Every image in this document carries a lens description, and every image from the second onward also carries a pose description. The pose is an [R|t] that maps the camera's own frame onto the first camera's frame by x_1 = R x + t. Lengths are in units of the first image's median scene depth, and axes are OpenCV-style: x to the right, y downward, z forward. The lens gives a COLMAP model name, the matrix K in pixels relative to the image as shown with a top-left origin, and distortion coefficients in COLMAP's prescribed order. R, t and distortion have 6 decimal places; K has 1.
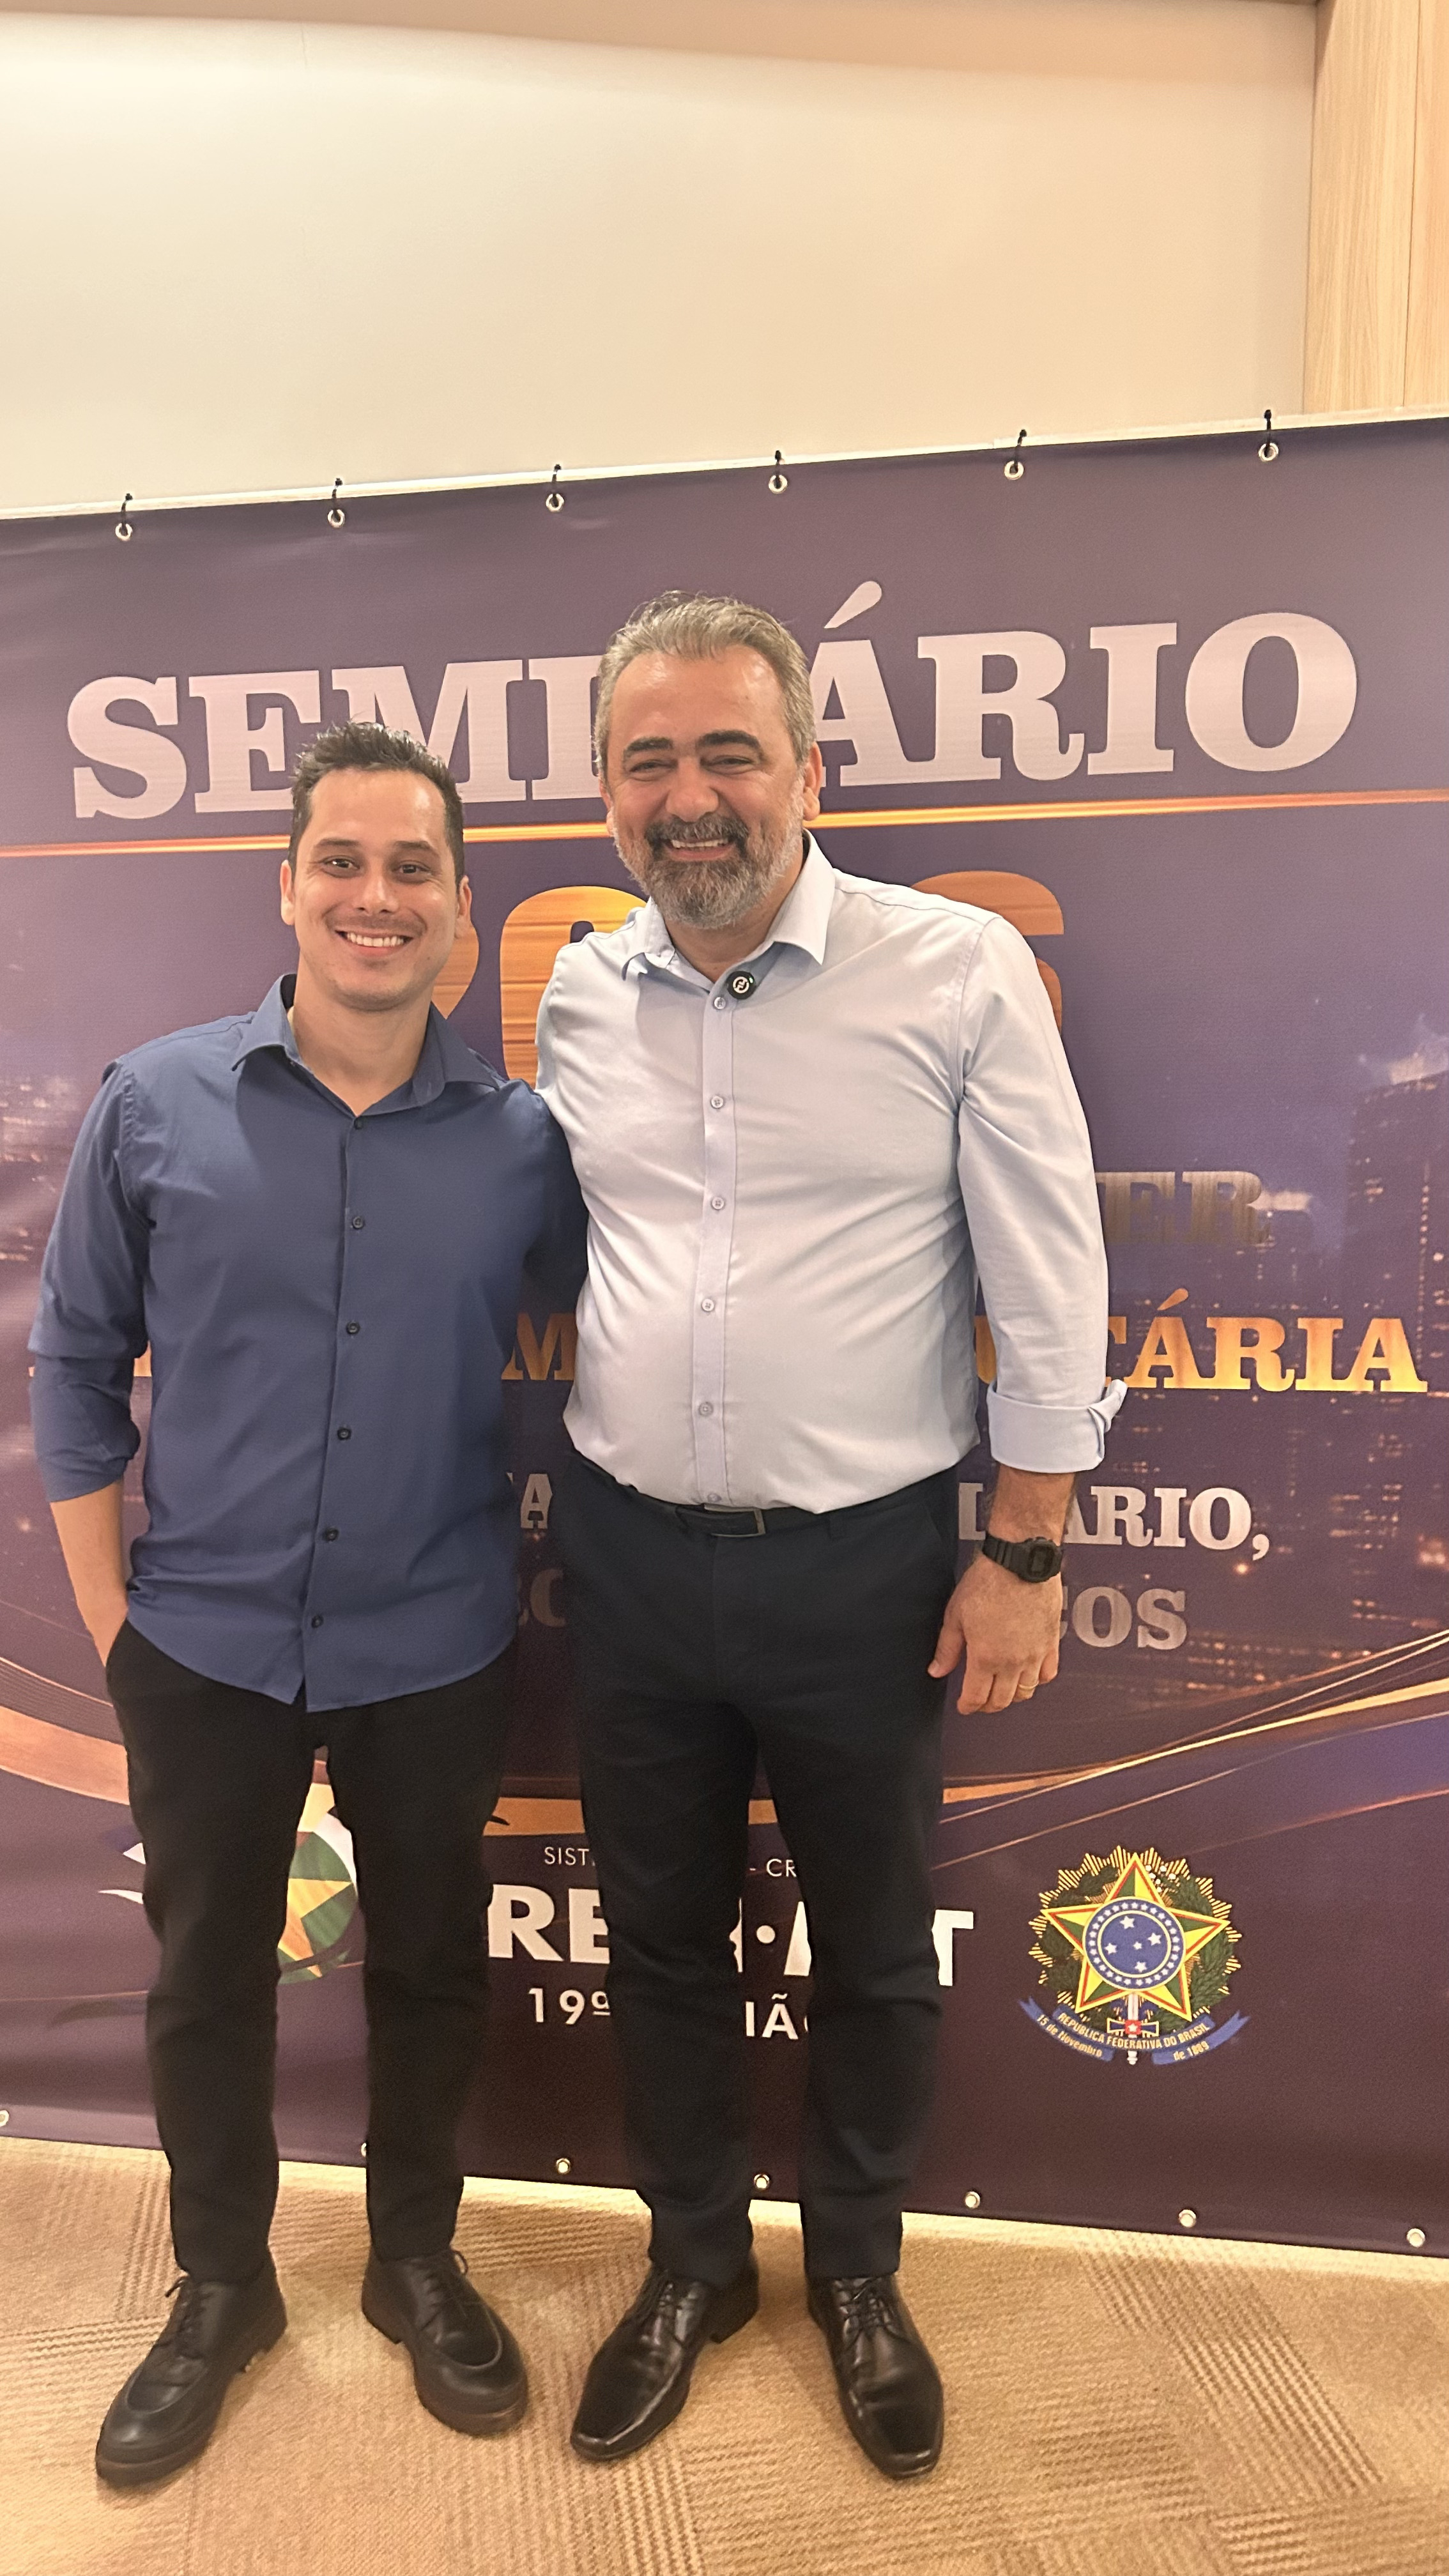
lens RADIAL K [[1906.3, 0, 701.7], [0, 1906.3, 1295.7], [0, 0, 1]] dist [0.038754, -0.051801]
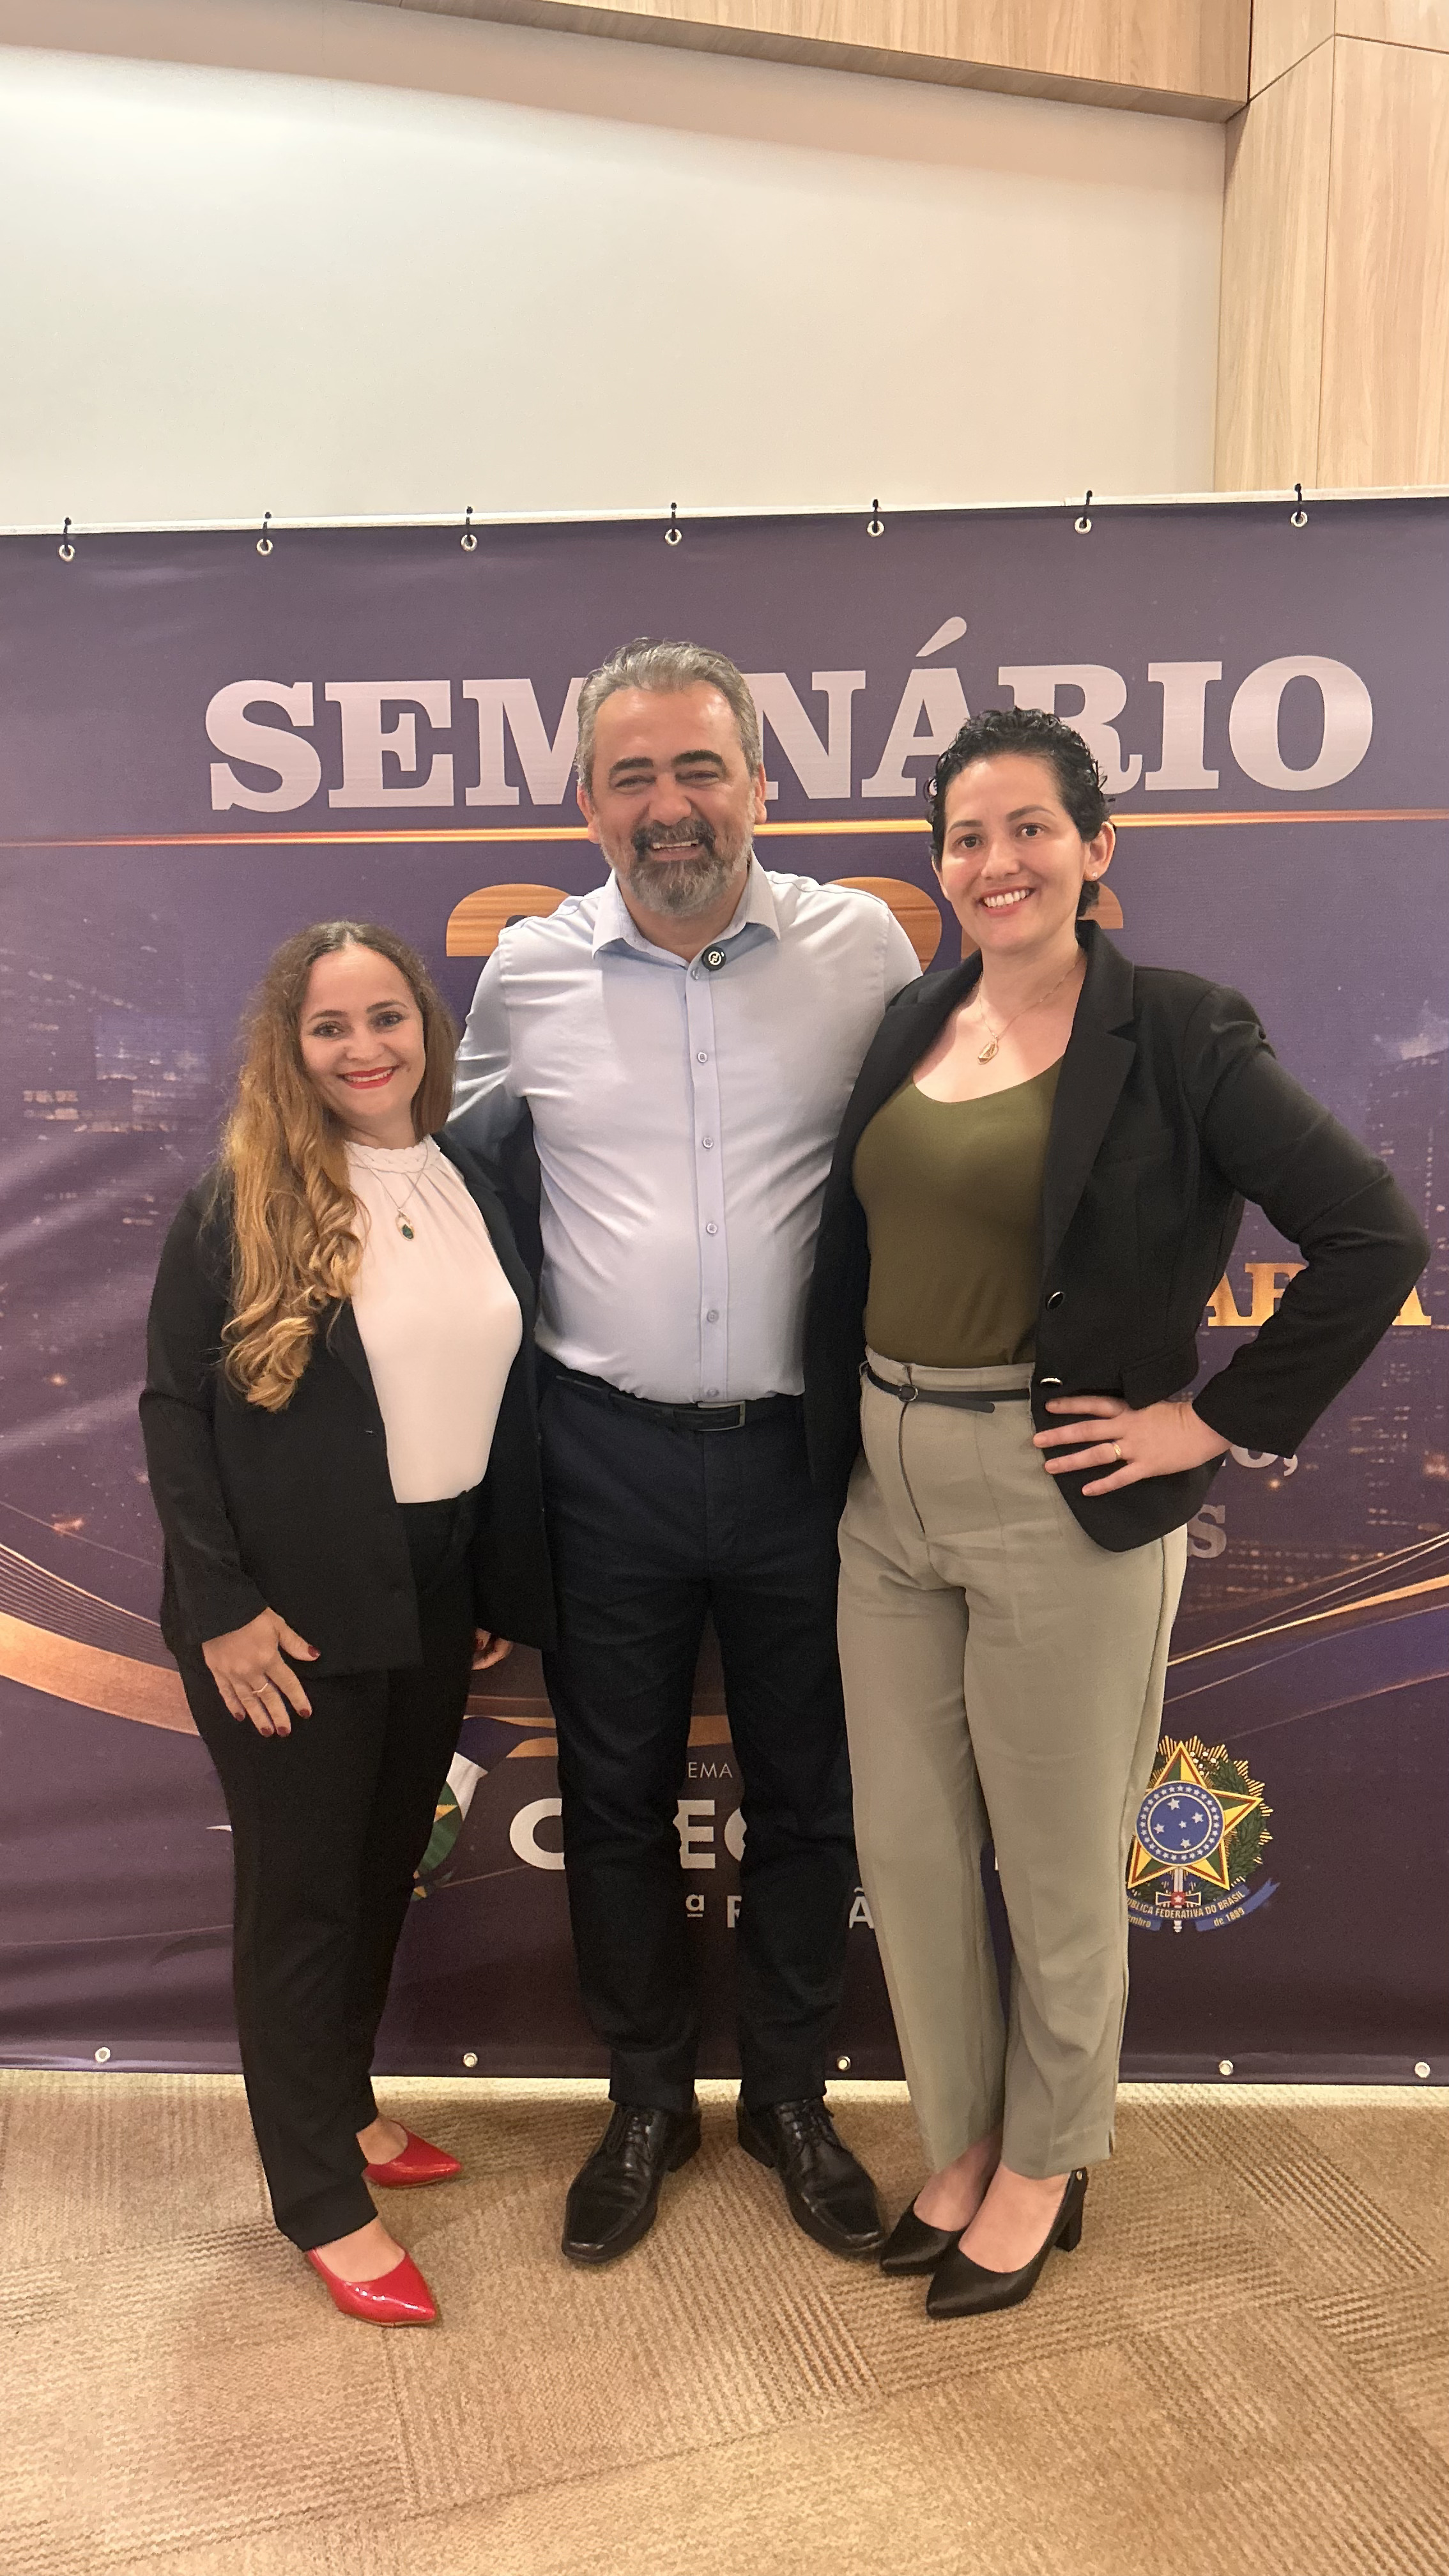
lens RADIAL K [[1906.3, 0, 701.2], [0, 1906.3, 1275.4], [0, 0, 1]] dist [0.038754, -0.051801]
pose [[0.992091, -0.007662, 0.125289, -0.203202], [0.010813, 0.999642, -0.024489, 0.043104], [-0.125056, 0.025650, 0.991818, -0.096024]]
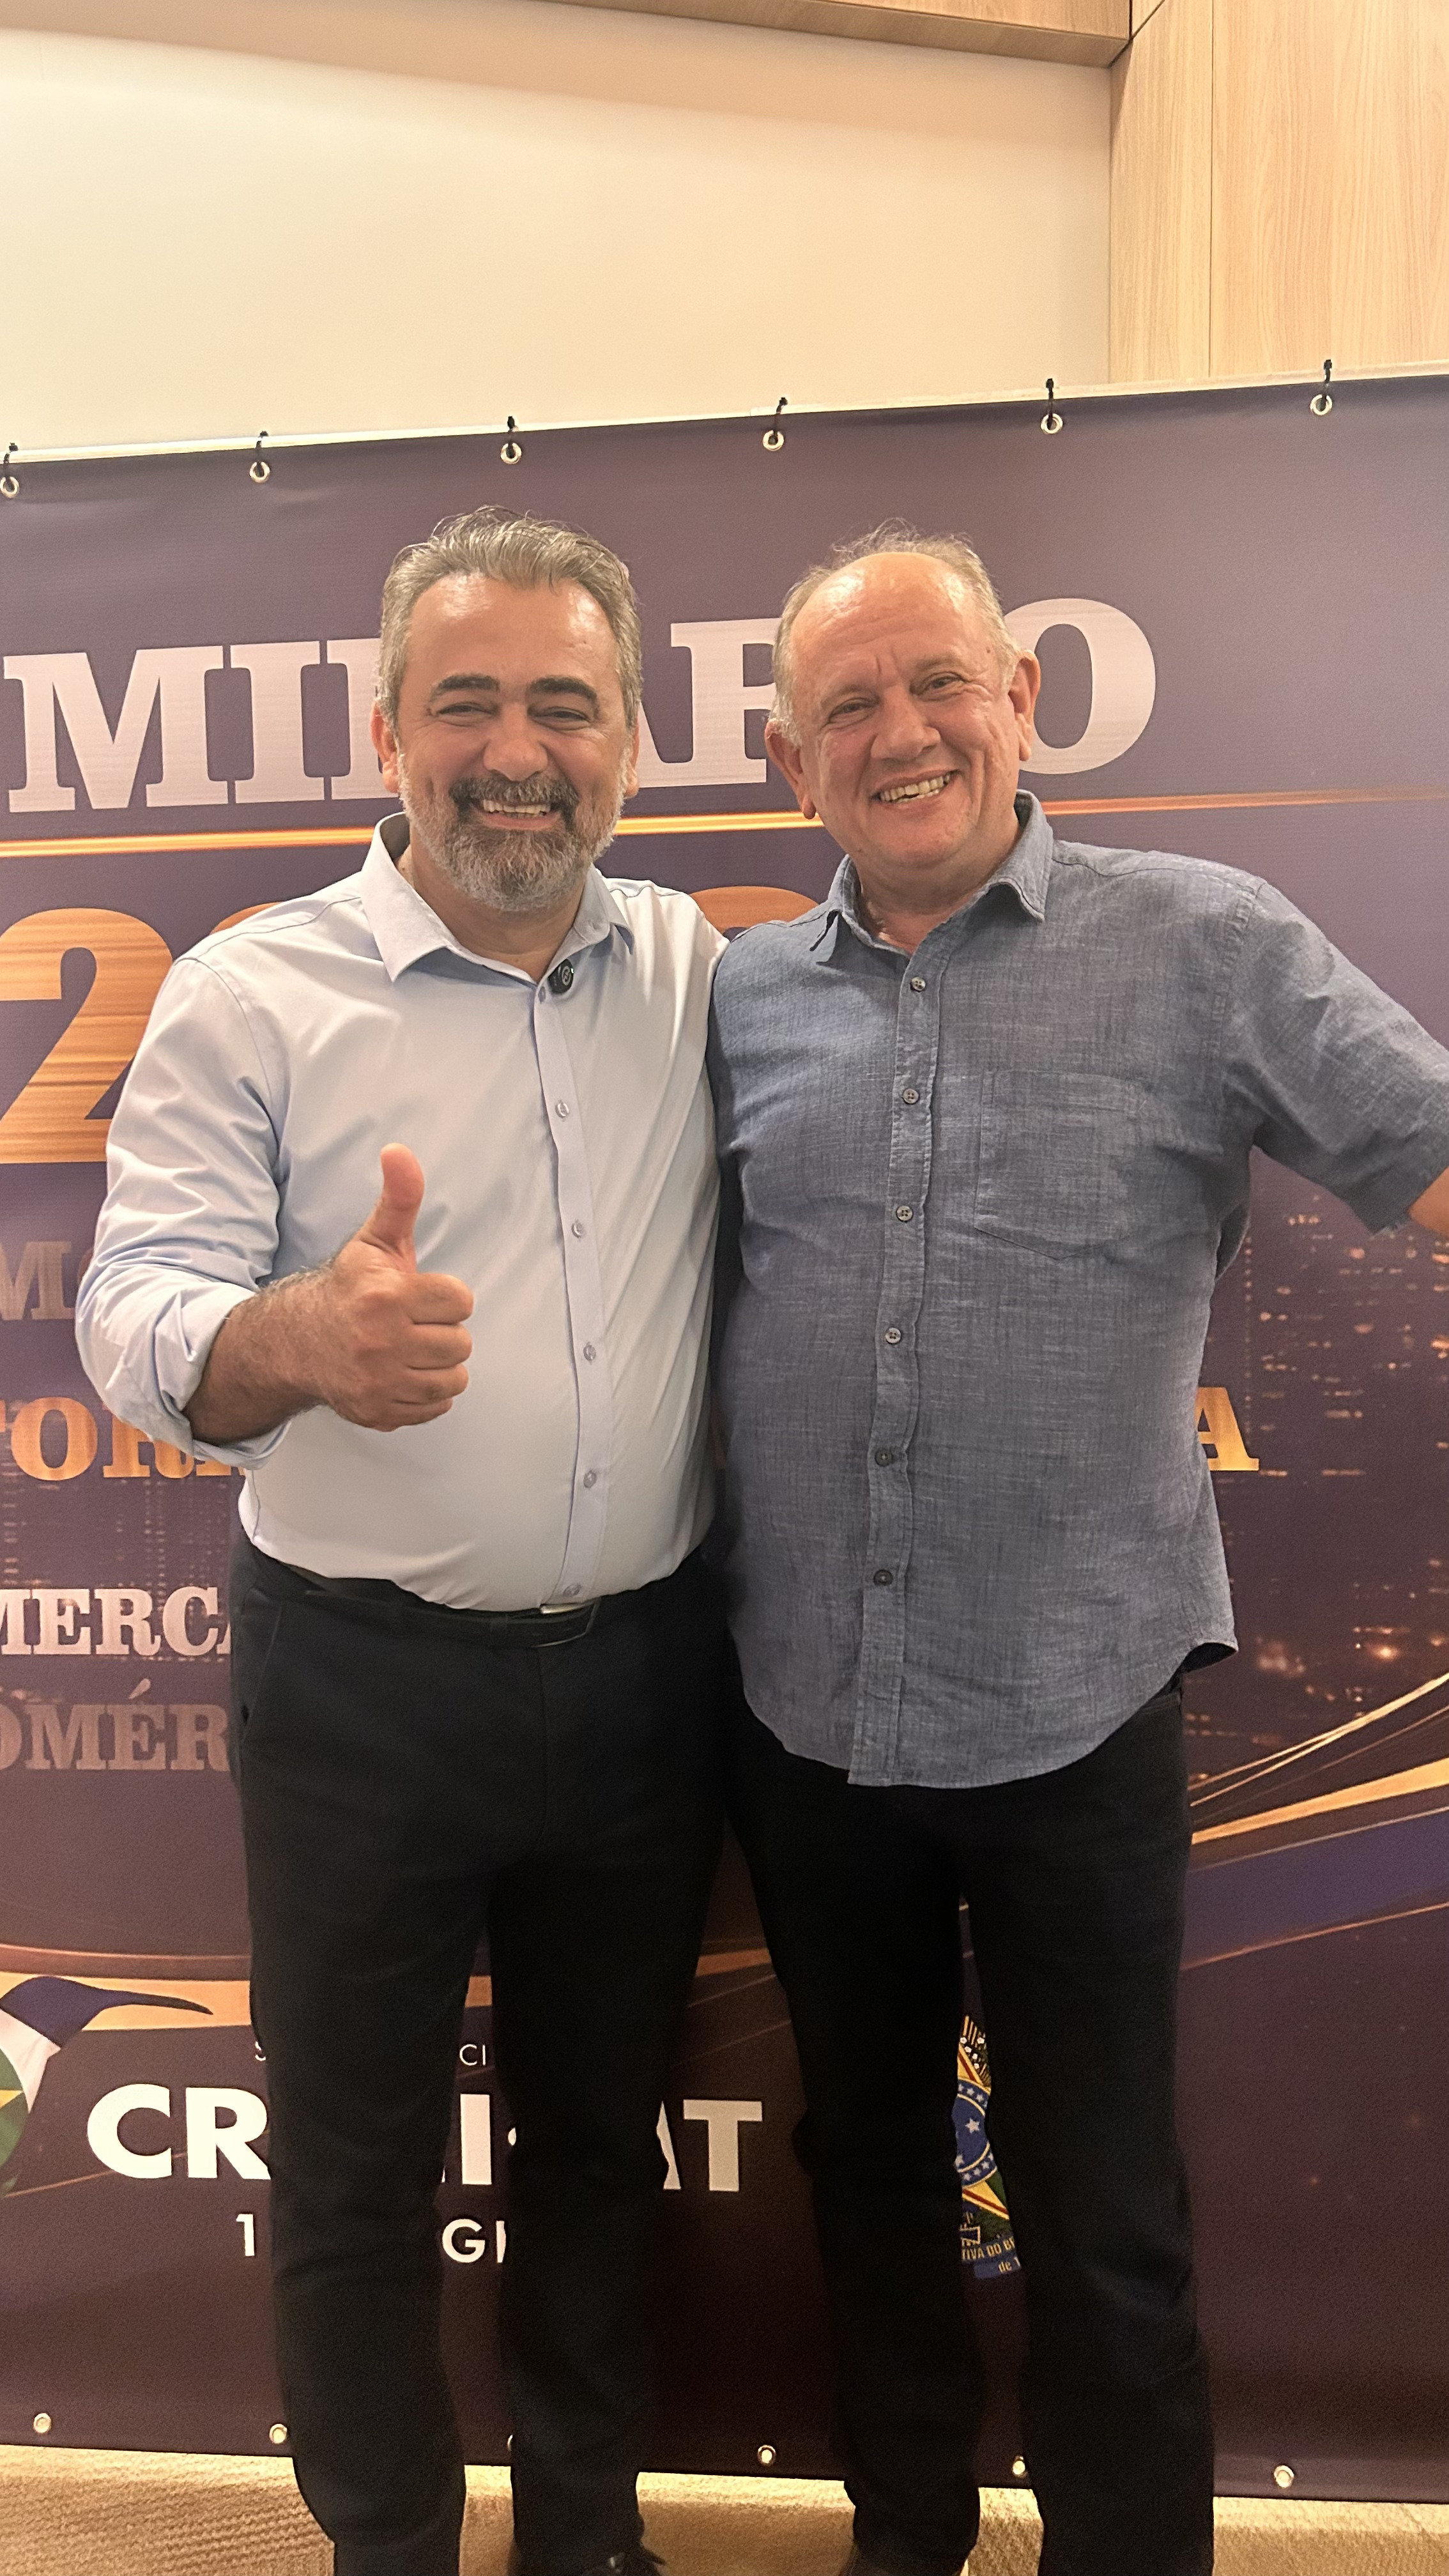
lens RADIAL K [[1906.3, 0, 710.1], [0, 1906.3, 1291.5], [0, 0, 1]] dist [0.038754, -0.051801]
pose [[0.997304, -0.005808, 0.073148, 0.063022], [0.011624, 0.996780, -0.079334, 0.034106], [-0.072452, 0.079970, 0.994161, 0.139051]]
